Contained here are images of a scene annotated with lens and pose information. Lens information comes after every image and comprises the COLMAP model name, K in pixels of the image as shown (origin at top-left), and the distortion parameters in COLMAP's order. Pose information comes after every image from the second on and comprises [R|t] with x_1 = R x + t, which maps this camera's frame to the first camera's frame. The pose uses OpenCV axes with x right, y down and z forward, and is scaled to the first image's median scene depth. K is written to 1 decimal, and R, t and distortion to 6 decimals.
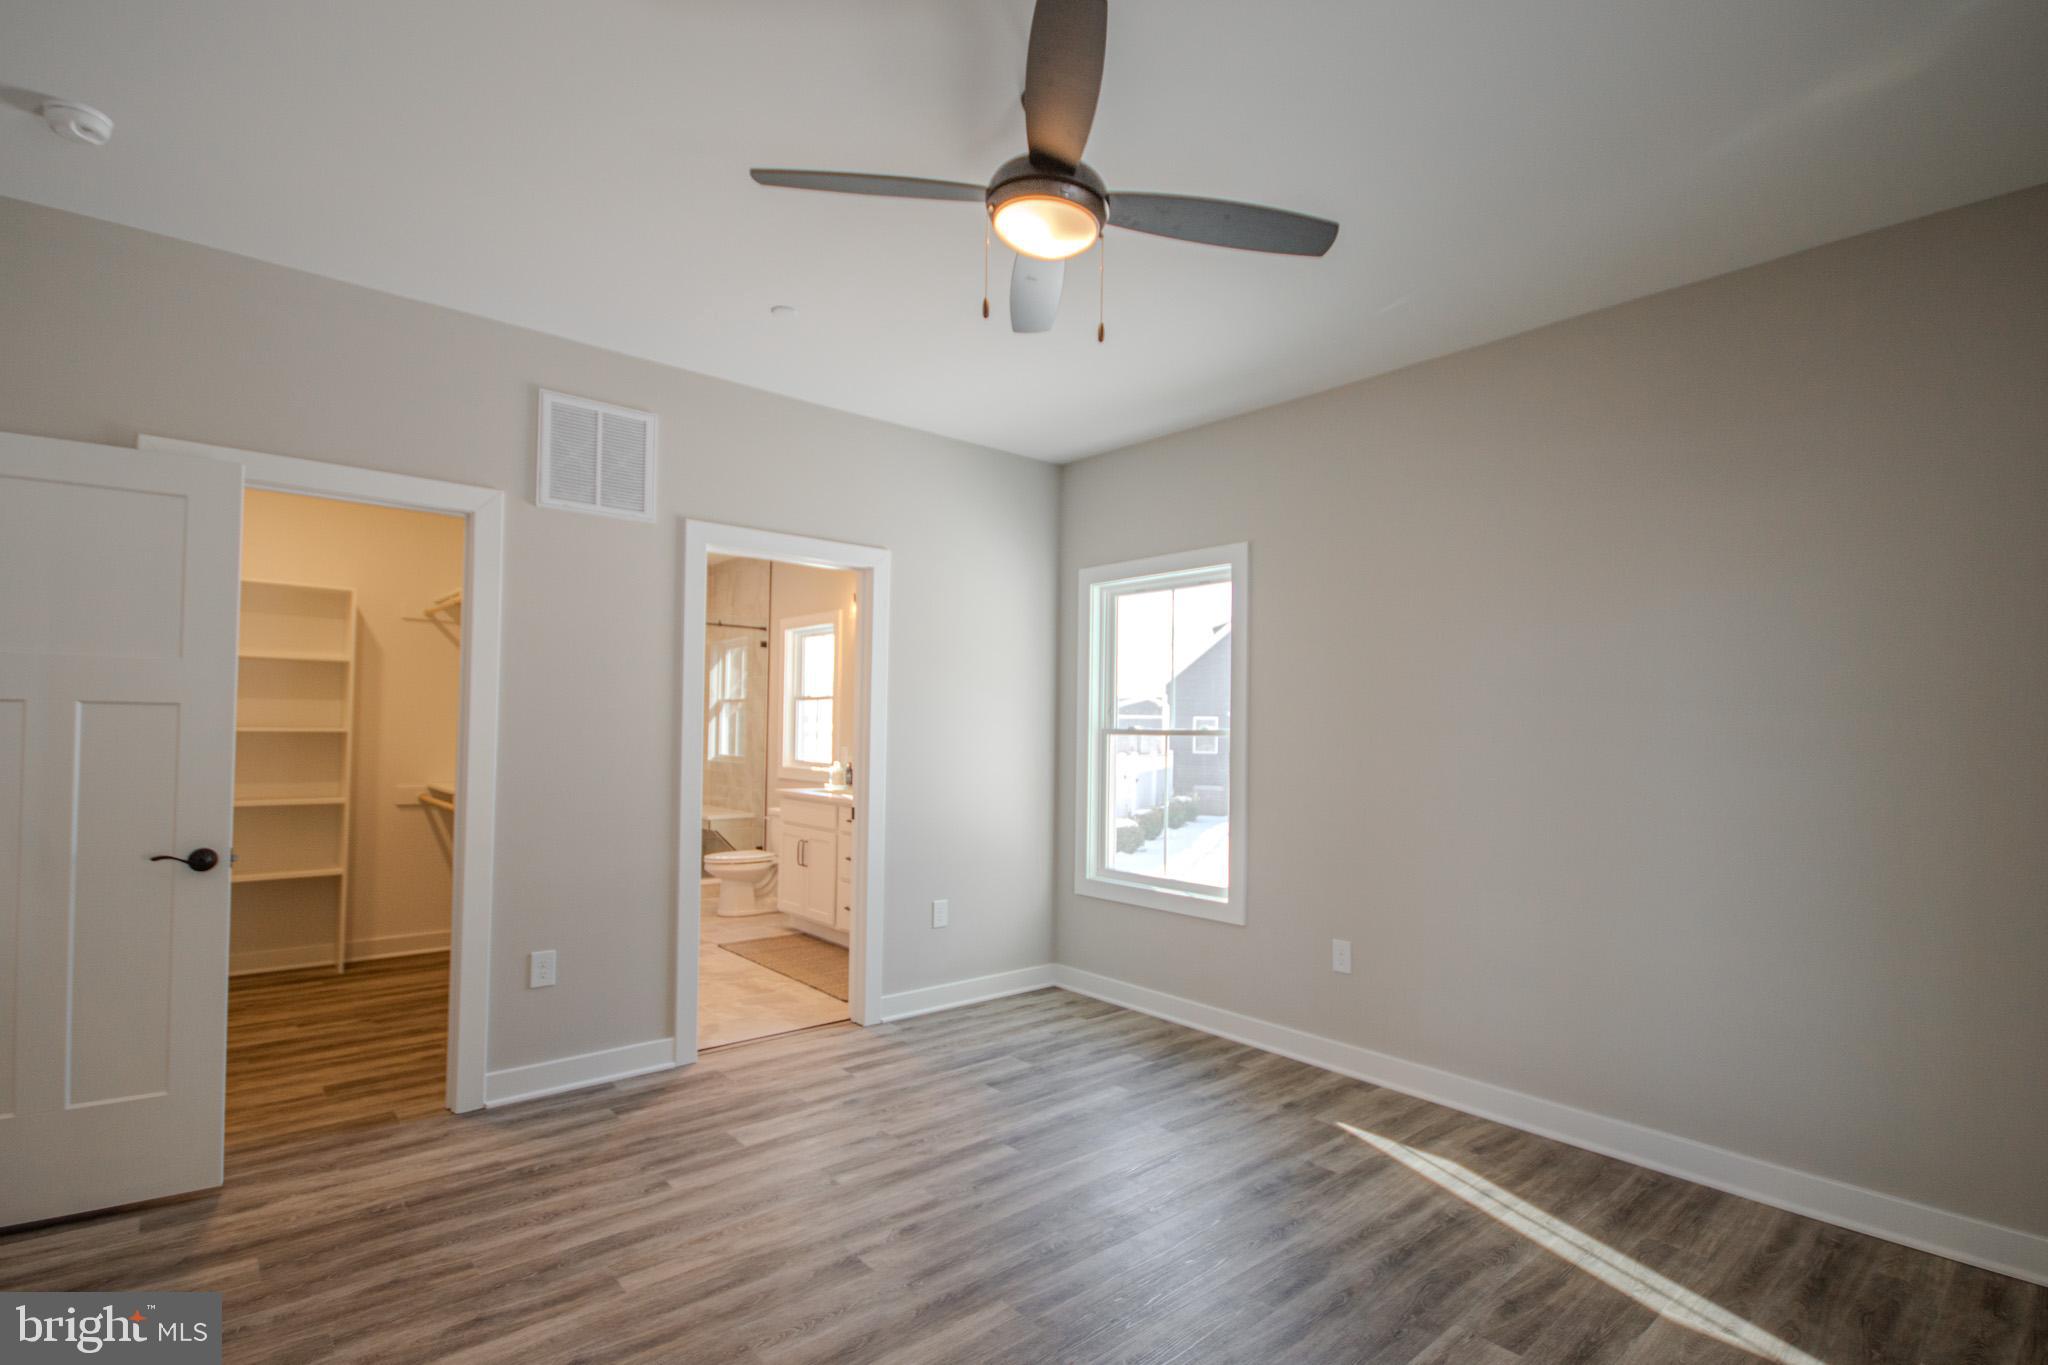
lens RADIAL K [[960.3, 0, 1029.3], [0, 960.3, 710.9], [0, 0, 1]] dist [0.005700, -0.011039]
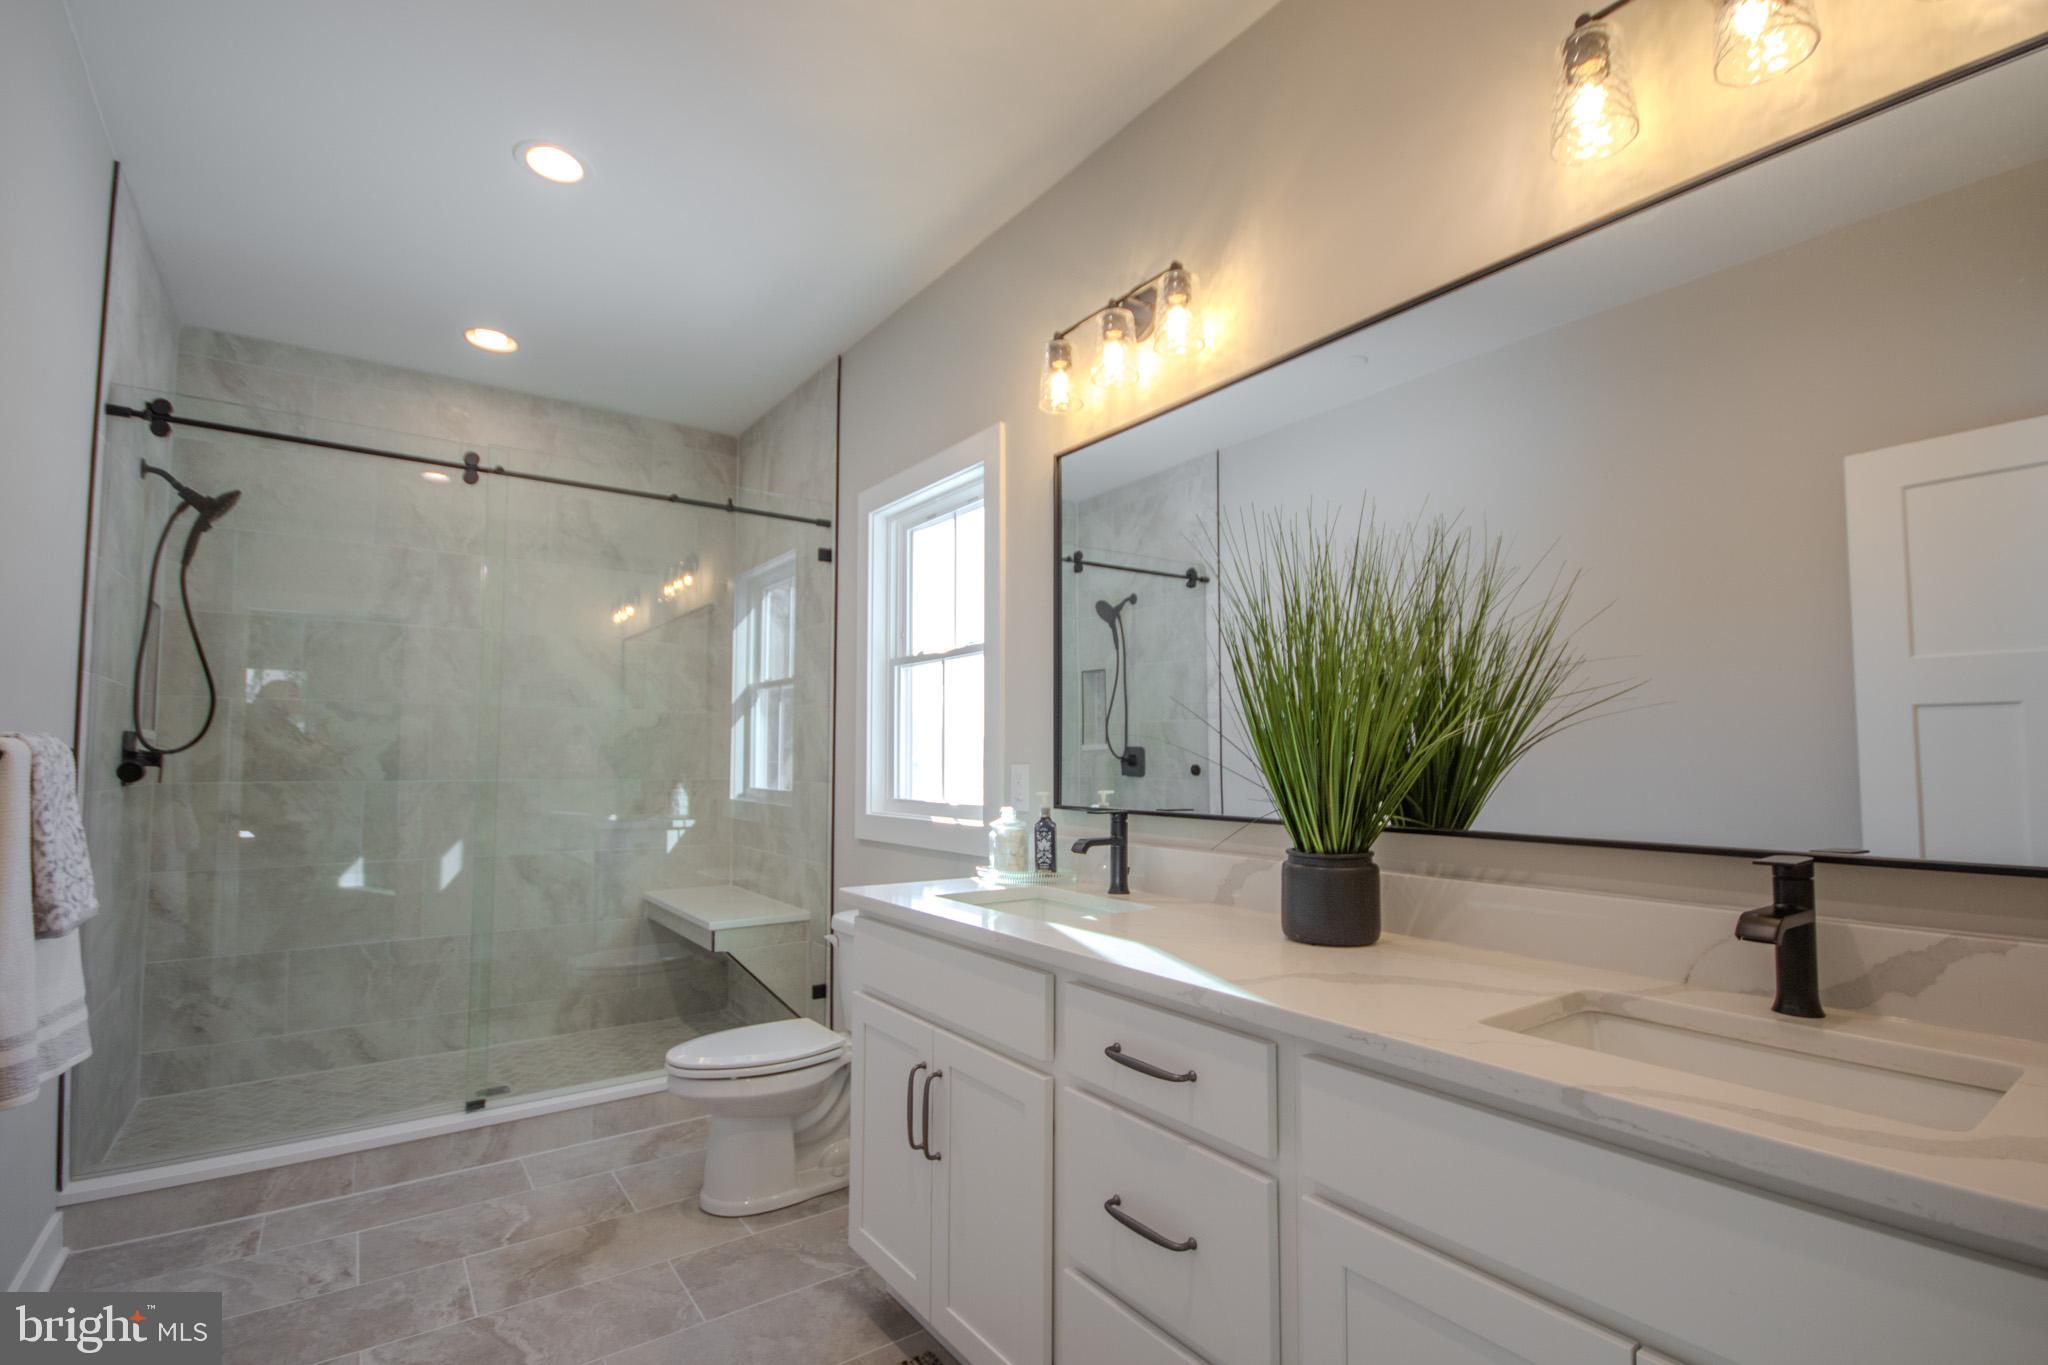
lens RADIAL K [[960.3, 0, 1029.3], [0, 960.3, 710.9], [0, 0, 1]] dist [0.005700, -0.011039]
pose [[0.995820, -0.017087, -0.089727, -0.312474], [0.014460, 0.999450, -0.029846, 0.054571], [0.090187, 0.028423, 0.995519, 1.248318]]
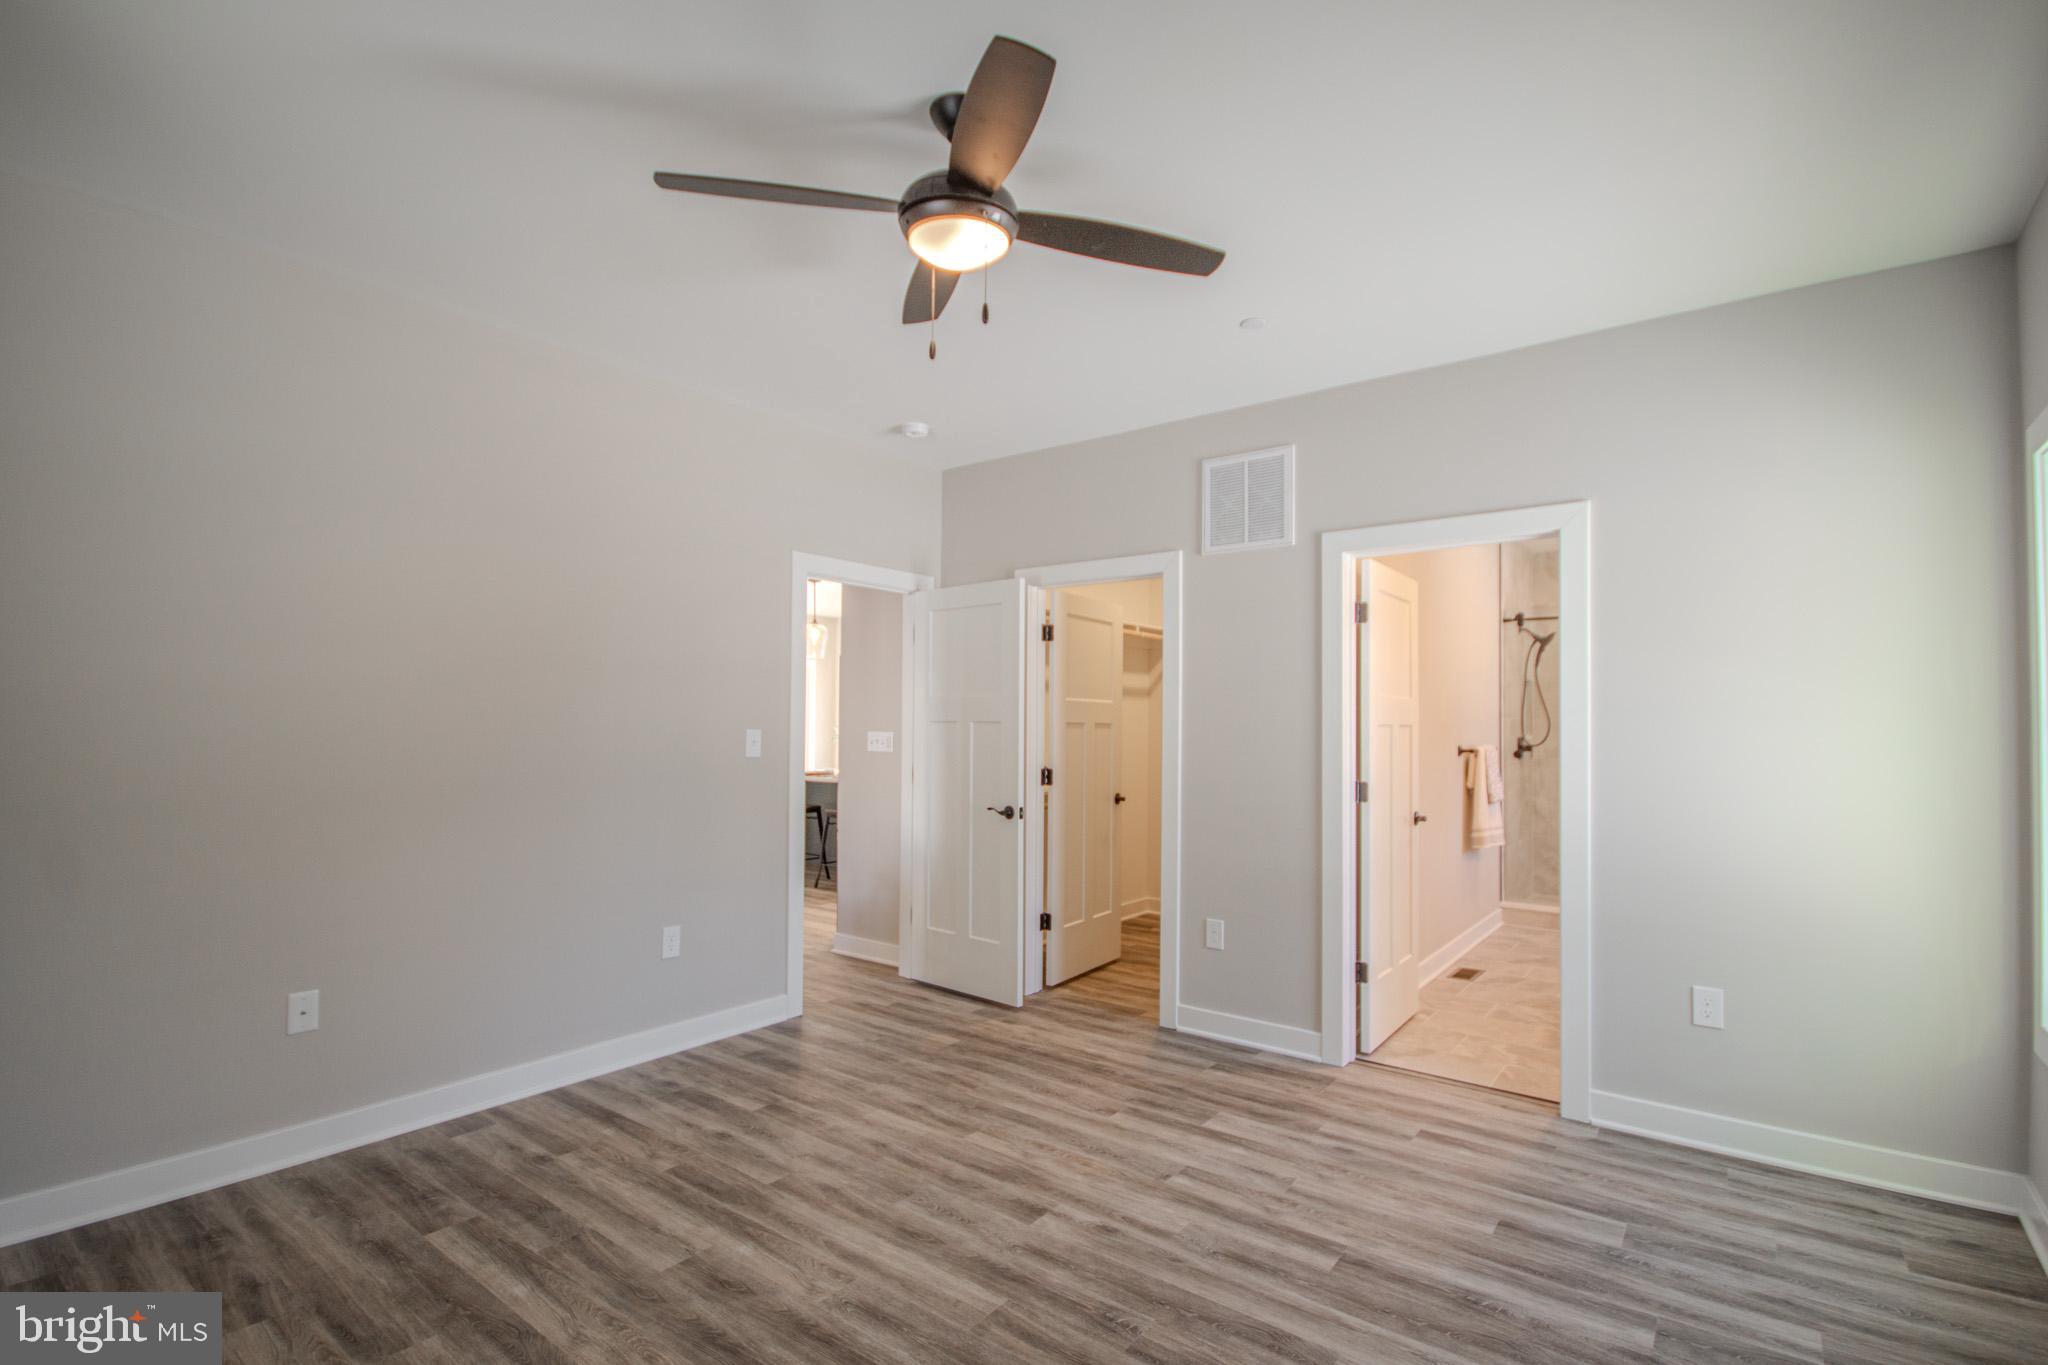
lens RADIAL K [[938.9, 0, 1033.5], [0, 938.9, 709.6], [0, 0, 1]] dist [0.004152, -0.010654]
pose [[0.205446, -0.032246, -0.978137, 0.628854], [0.017701, 0.999416, -0.029229, 0.016179], [0.978508, -0.011309, 0.205897, 0.543559]]
